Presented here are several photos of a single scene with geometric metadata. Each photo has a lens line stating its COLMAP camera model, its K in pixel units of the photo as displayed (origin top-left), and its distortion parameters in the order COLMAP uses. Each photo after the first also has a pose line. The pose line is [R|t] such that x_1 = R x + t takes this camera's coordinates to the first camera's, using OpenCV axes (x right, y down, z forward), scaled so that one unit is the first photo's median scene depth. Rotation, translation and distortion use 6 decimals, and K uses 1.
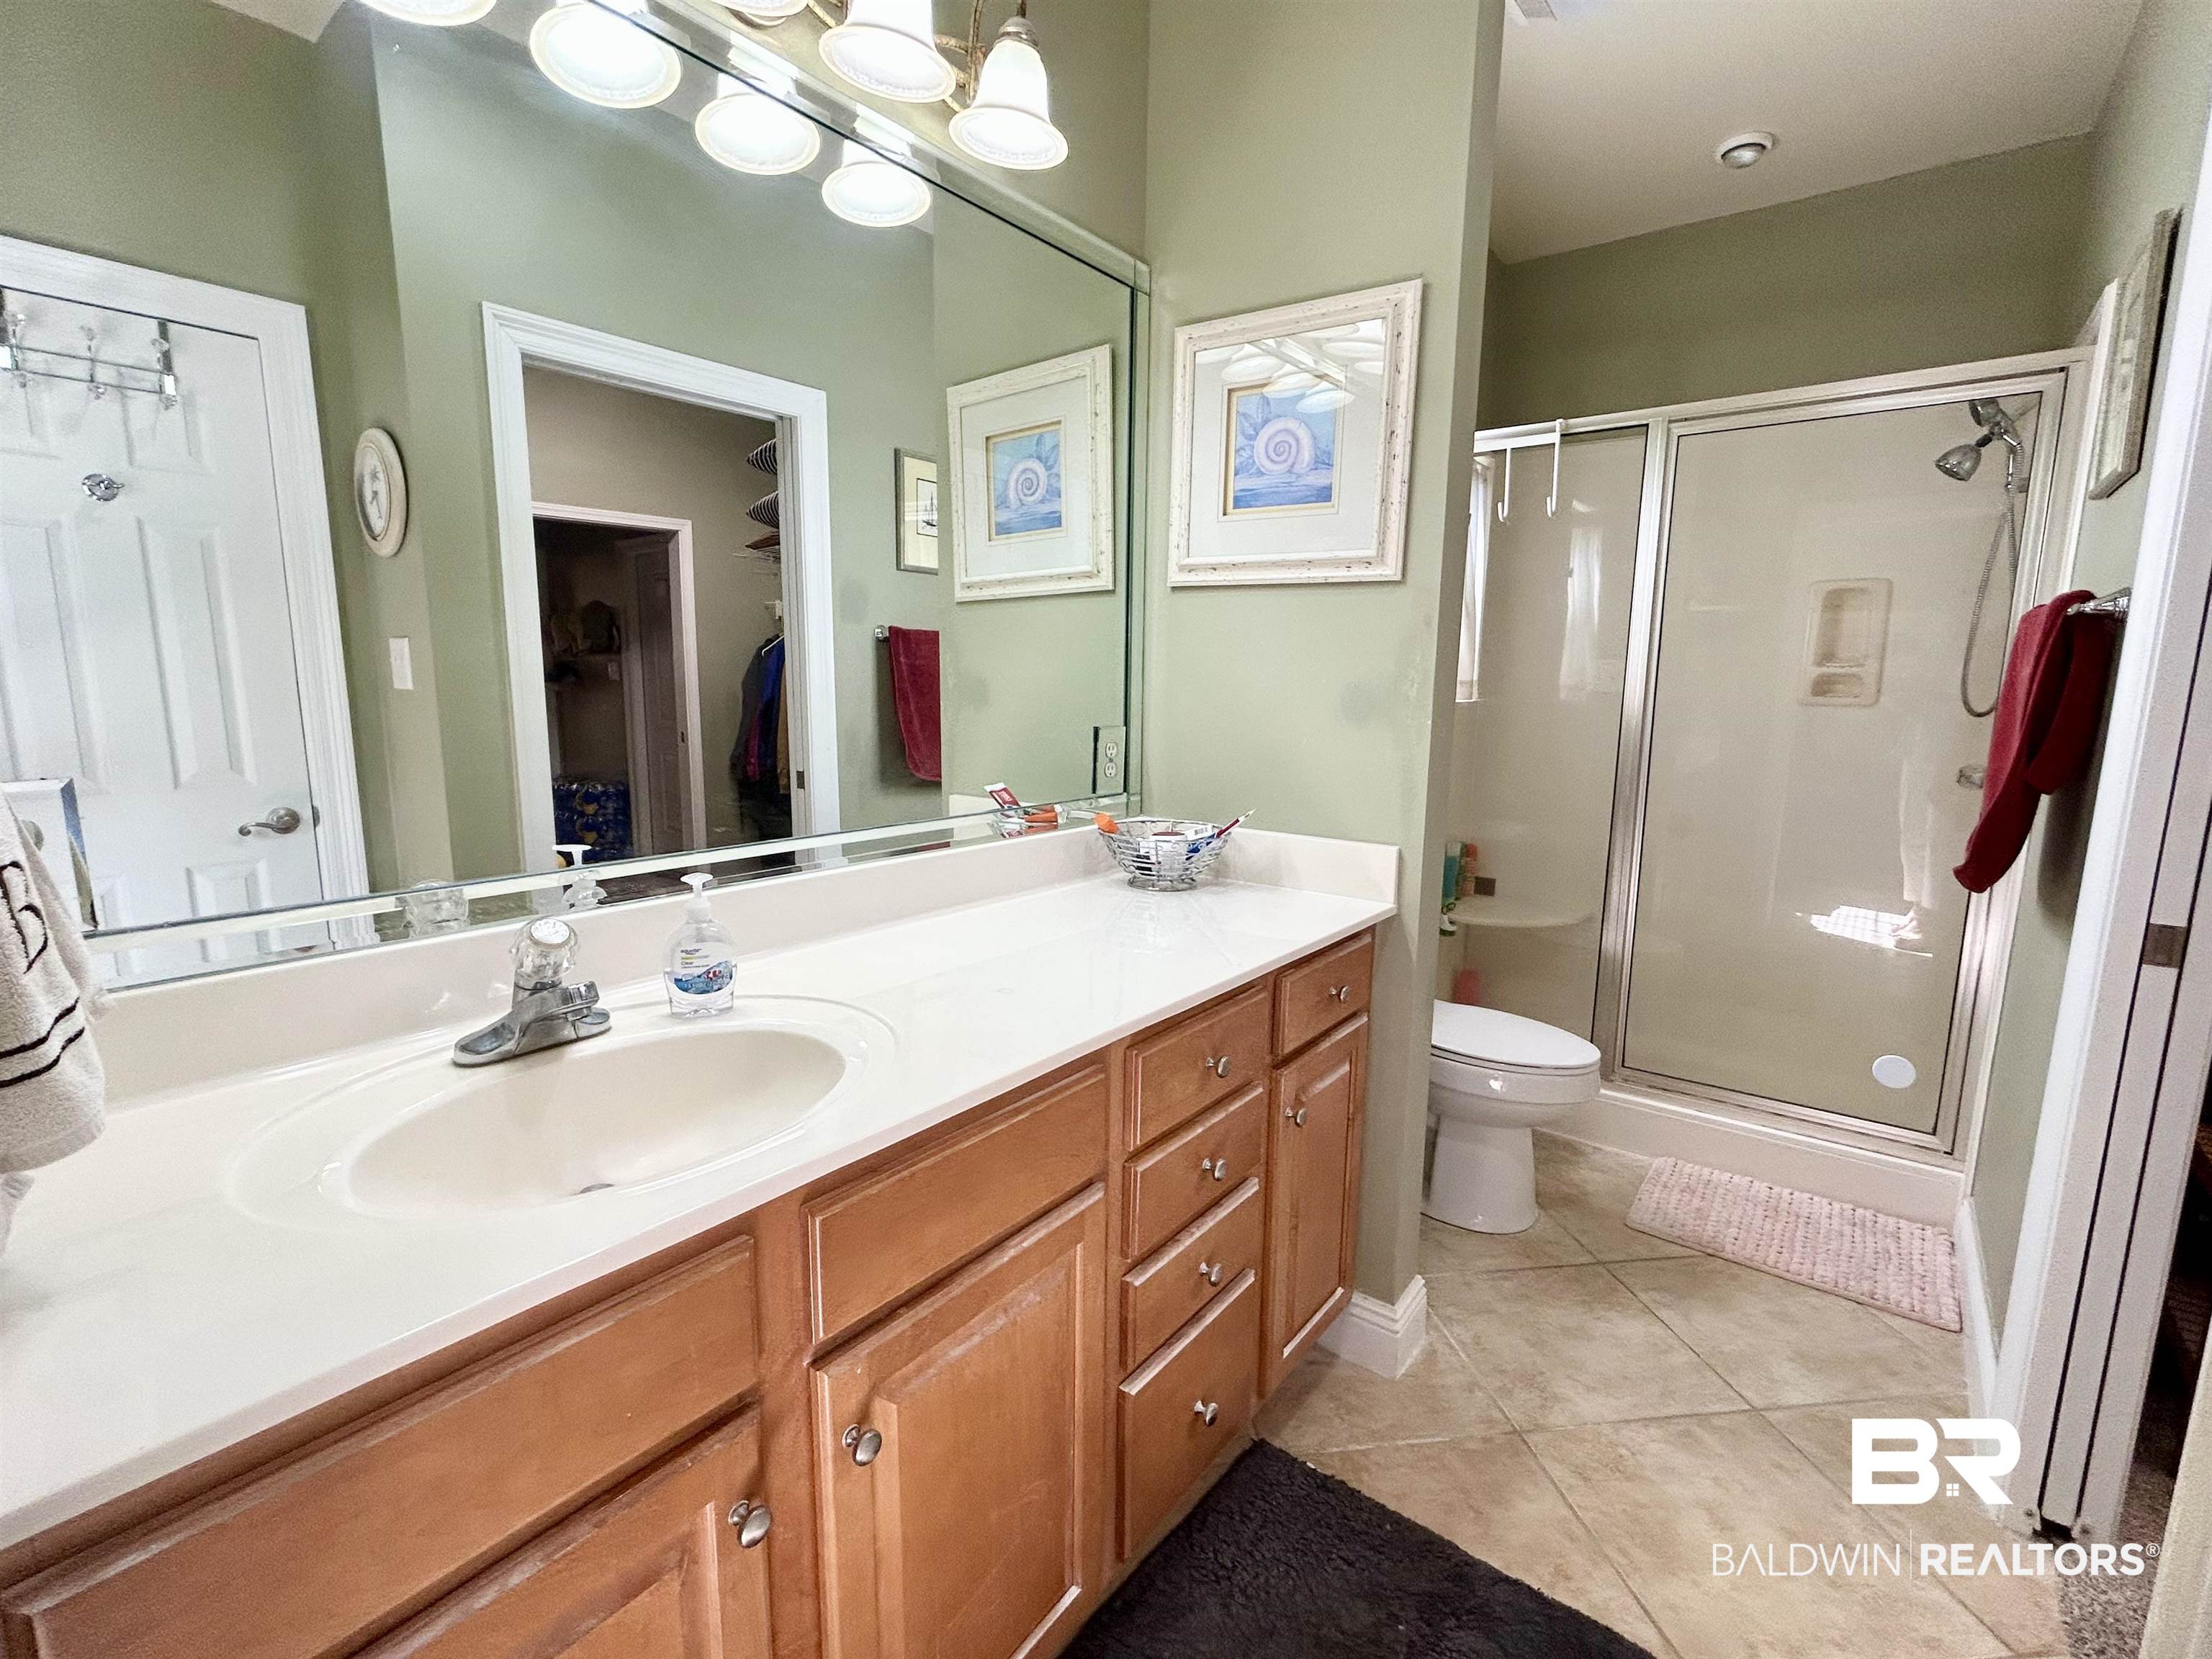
lens RADIAL K [[992.1, 0, 1094.7], [0, 992.1, 832.8], [0, 0, 1]] dist [0.000924, -0.000210]
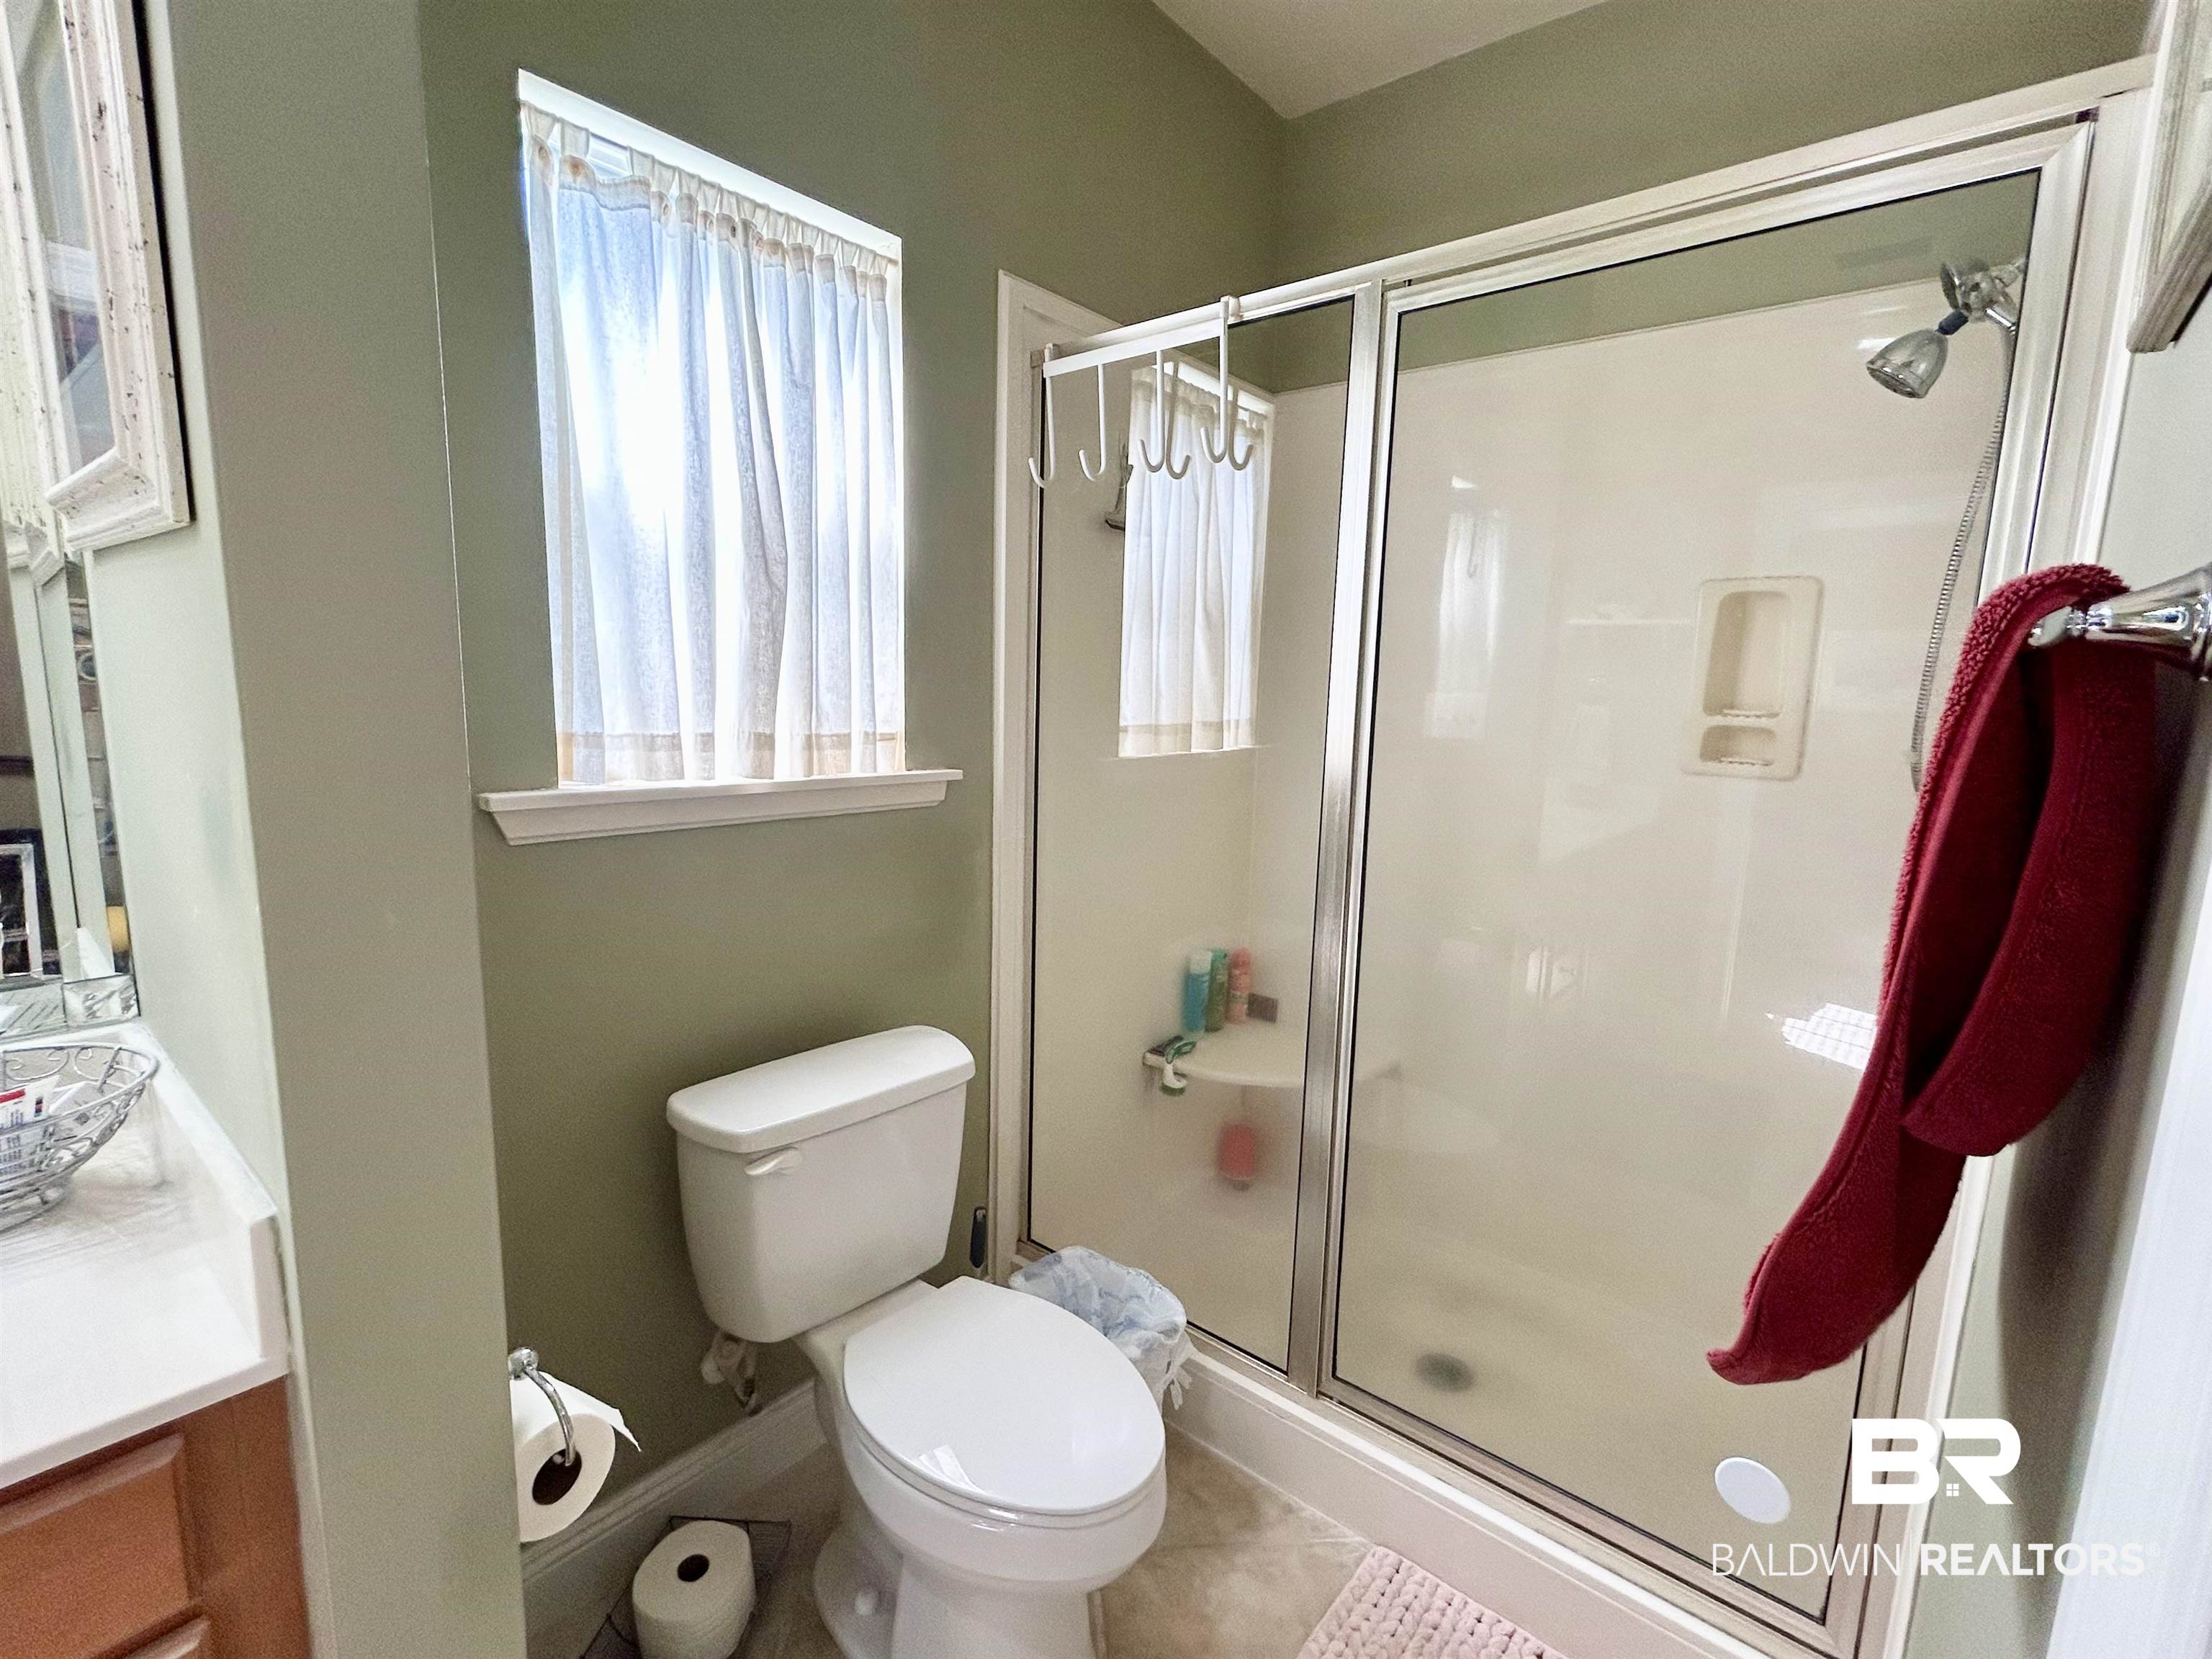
lens RADIAL K [[992.1, 0, 1094.7], [0, 992.1, 833.1], [0, 0, 1]] dist [0.000924, -0.000210]
pose [[0.999046, 0.022091, -0.037683, 0.450274], [-0.022344, 0.999730, -0.006317, -0.097851], [0.037533, 0.007153, 0.999270, 0.436920]]
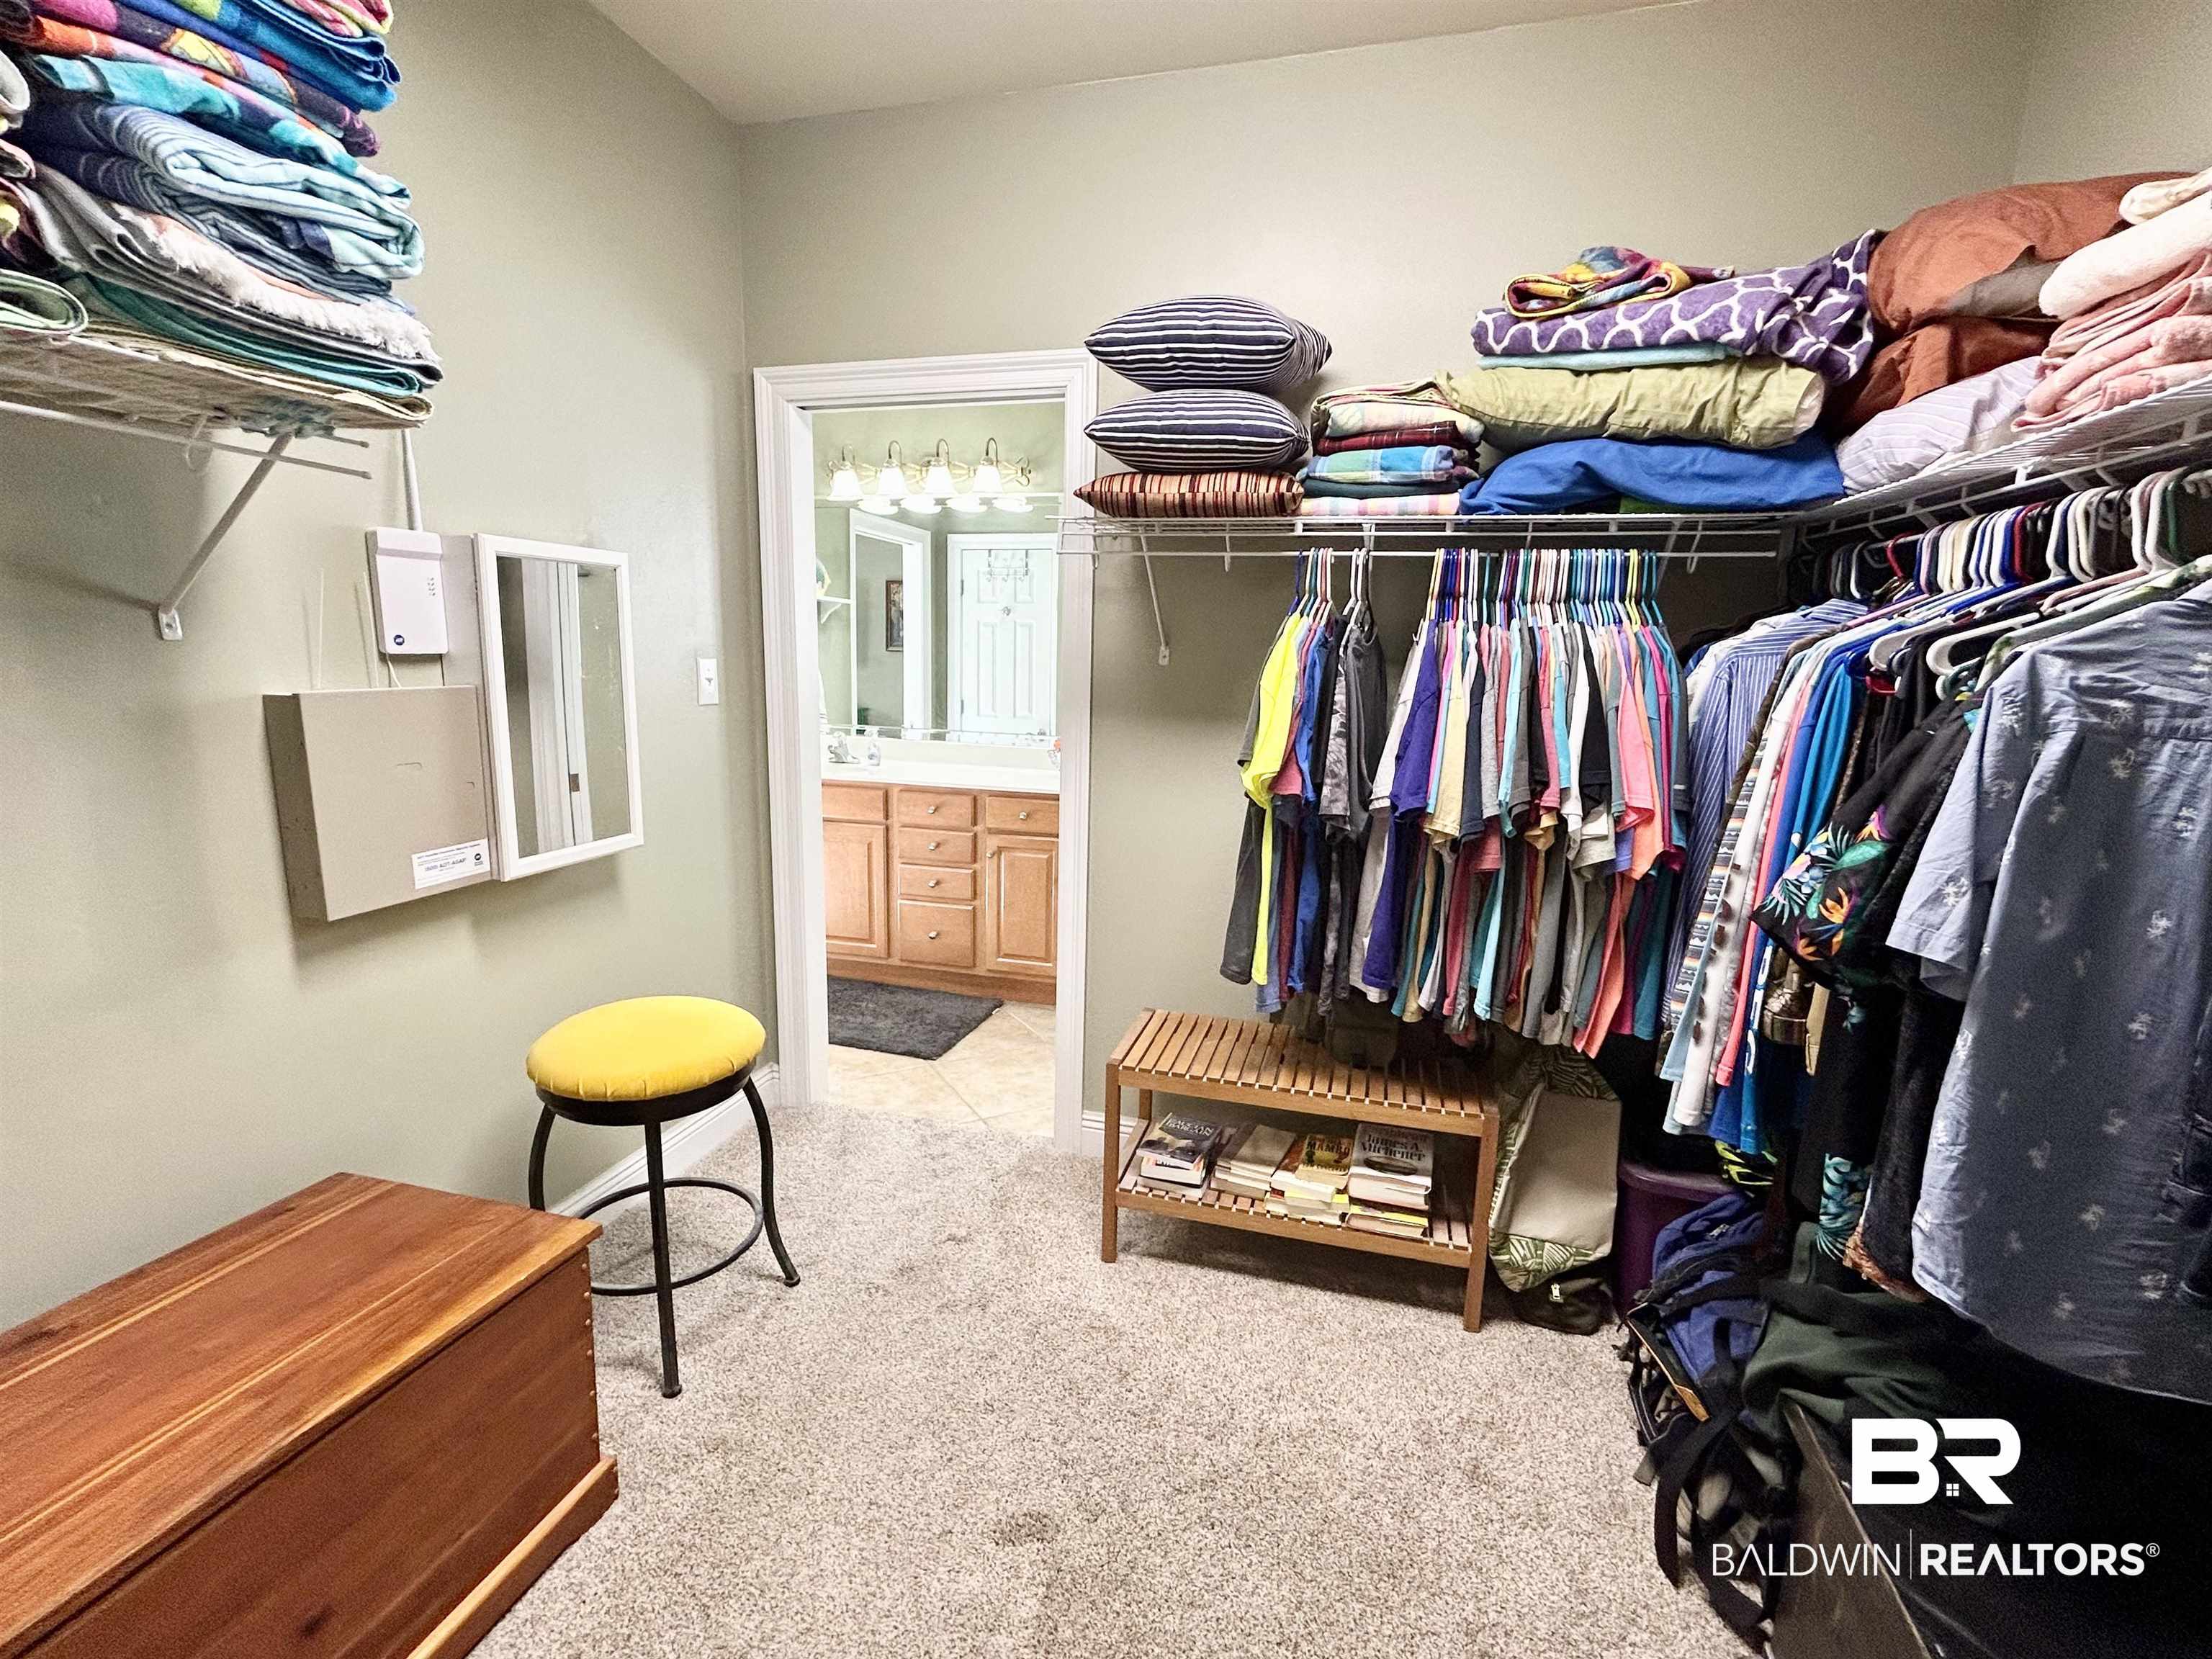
lens RADIAL K [[992.1, 0, 1111.4], [0, 992.1, 832.5], [0, 0, 1]] dist [0.000924, -0.000210]
pose [[0.392868, 0.158967, -0.905751, 1.629967], [-0.168610, 0.980700, 0.098987, -0.044168], [0.904005, 0.113830, 0.412089, 0.132954]]
